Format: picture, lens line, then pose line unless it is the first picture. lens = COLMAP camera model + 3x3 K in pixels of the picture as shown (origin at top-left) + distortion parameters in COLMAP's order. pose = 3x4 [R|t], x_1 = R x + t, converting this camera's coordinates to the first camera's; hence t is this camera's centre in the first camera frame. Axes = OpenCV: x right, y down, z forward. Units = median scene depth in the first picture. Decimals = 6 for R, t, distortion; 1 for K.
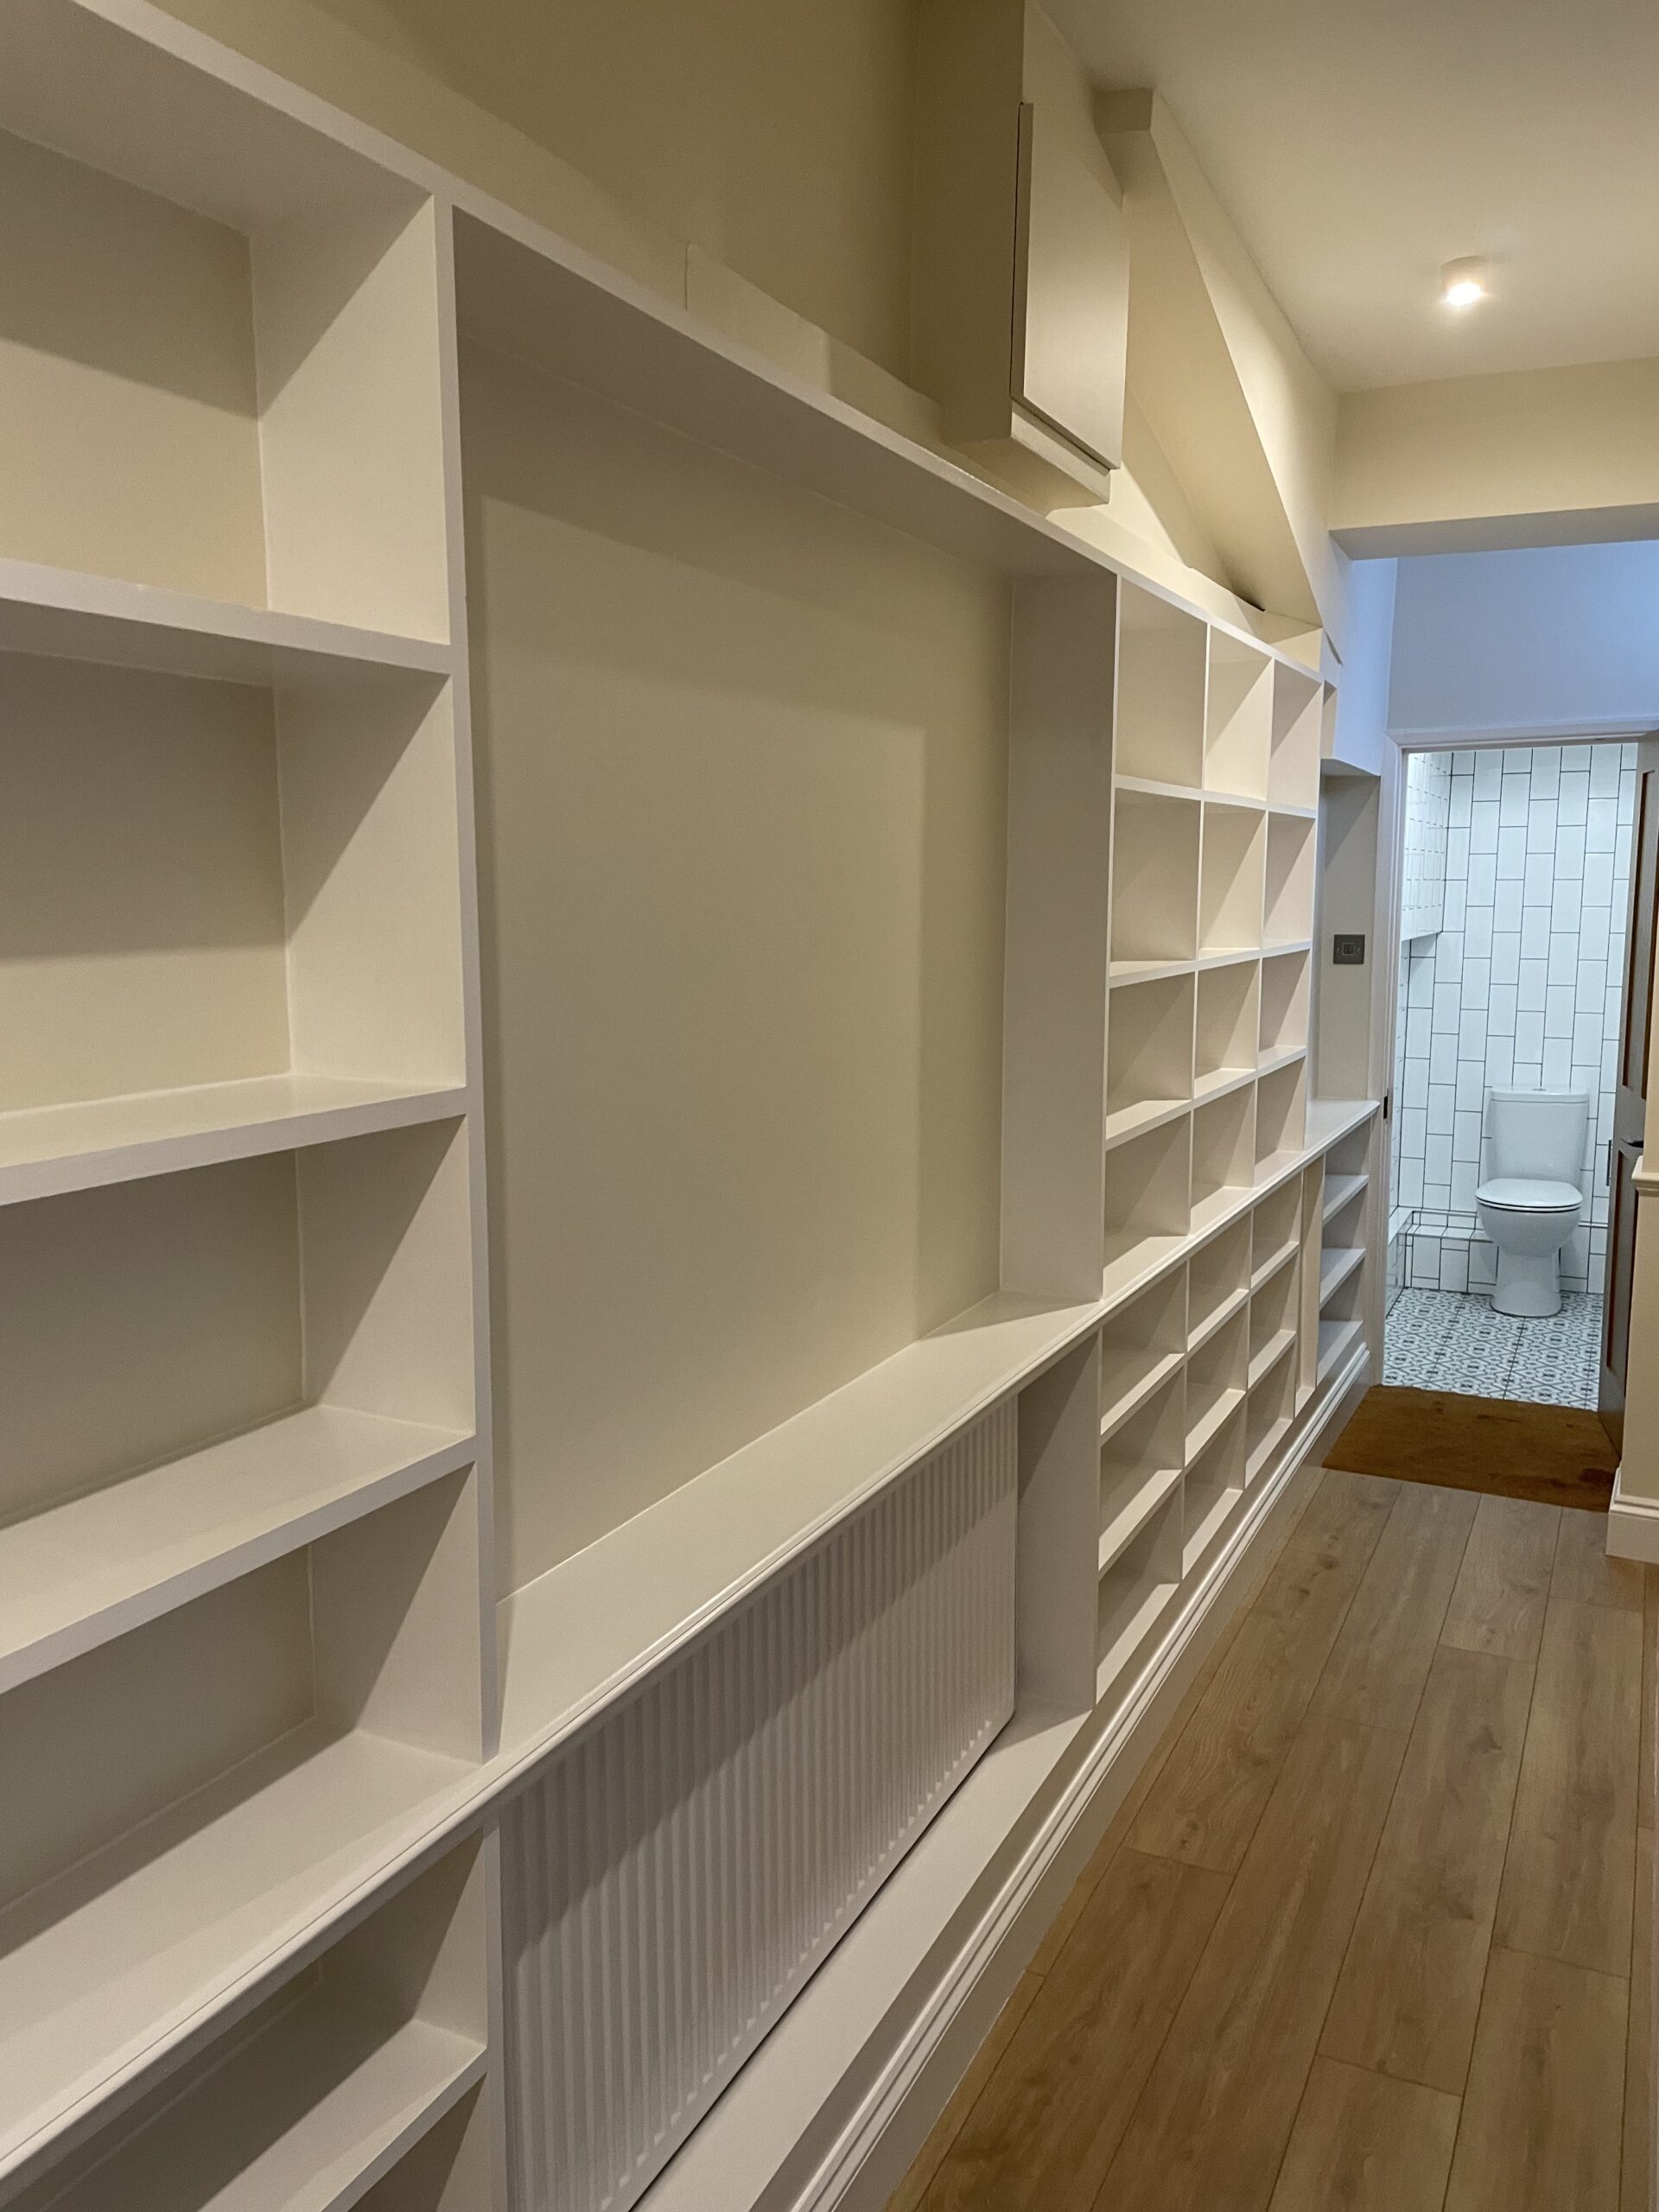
lens RADIAL K [[1590.2, 0, 829.5], [0, 1590.2, 1106.0], [0, 0, 1]] dist [0.068812, -0.124631]
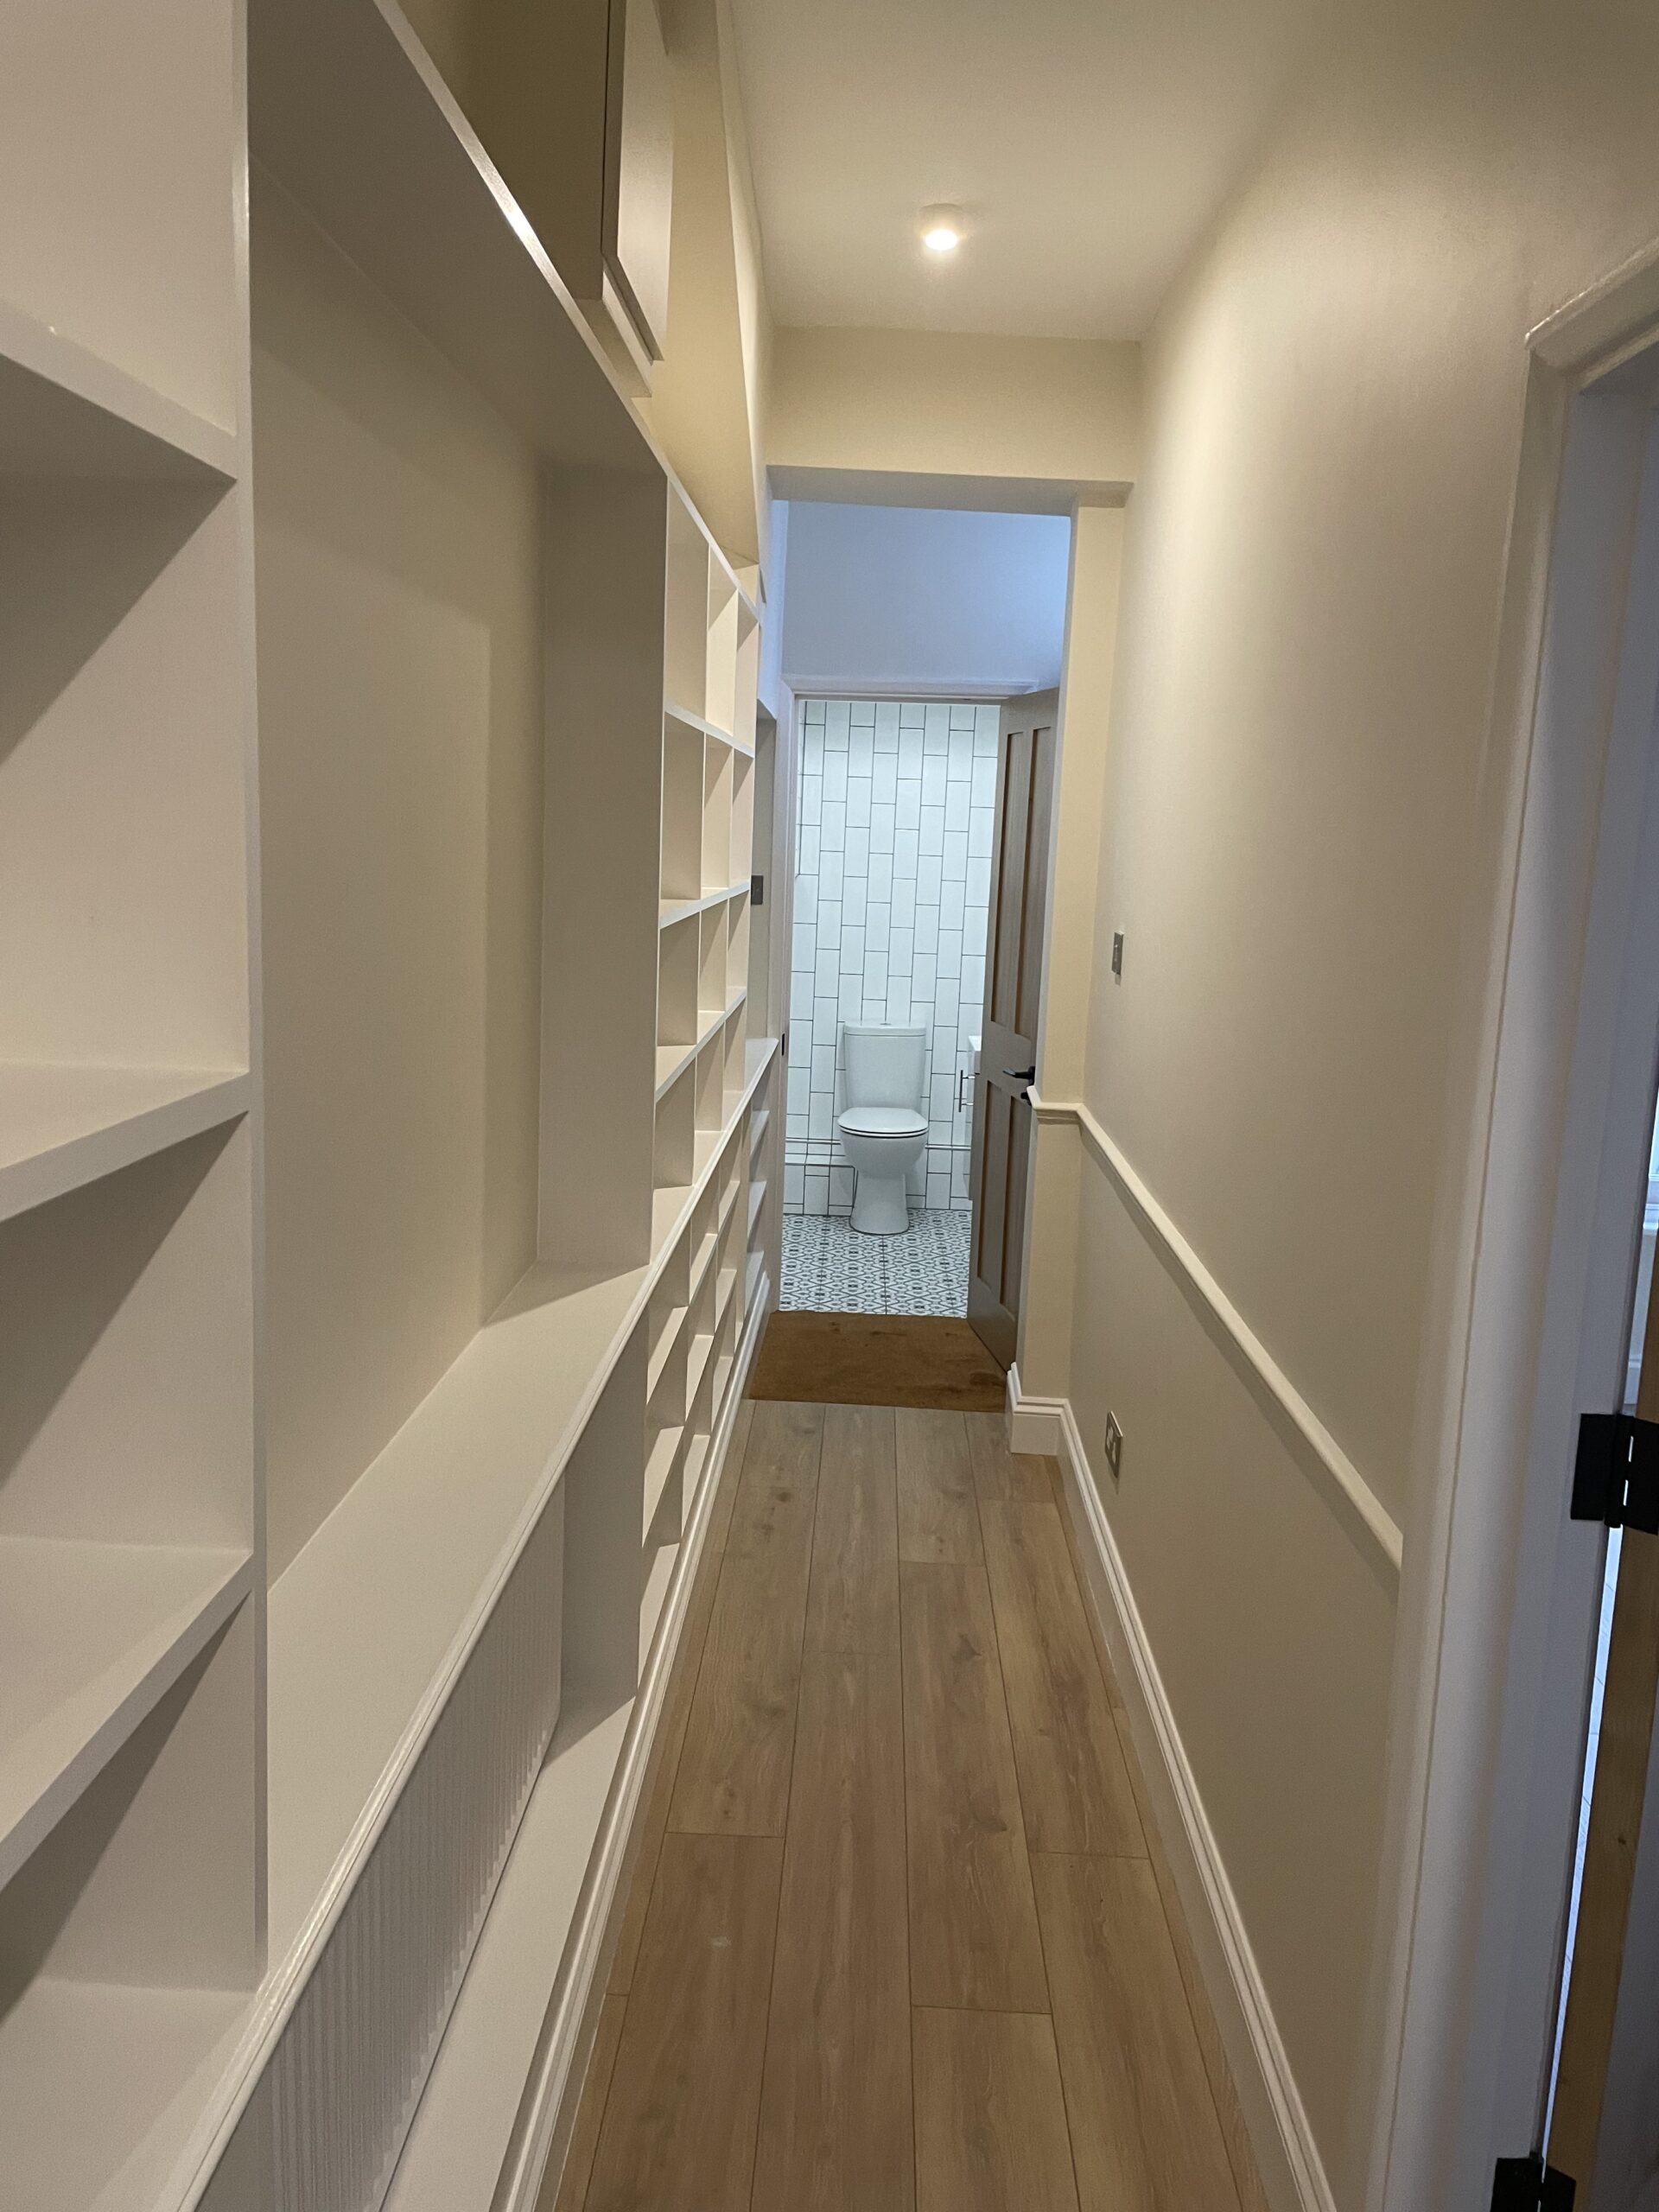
lens RADIAL K [[1590.2, 0, 829.5], [0, 1590.2, 1106.0], [0, 0, 1]] dist [0.068812, -0.124631]
pose [[0.904807, -0.033010, 0.424541, -0.076313], [0.014682, 0.998816, 0.046371, -0.008228], [-0.425569, -0.035724, 0.904220, 0.069221]]
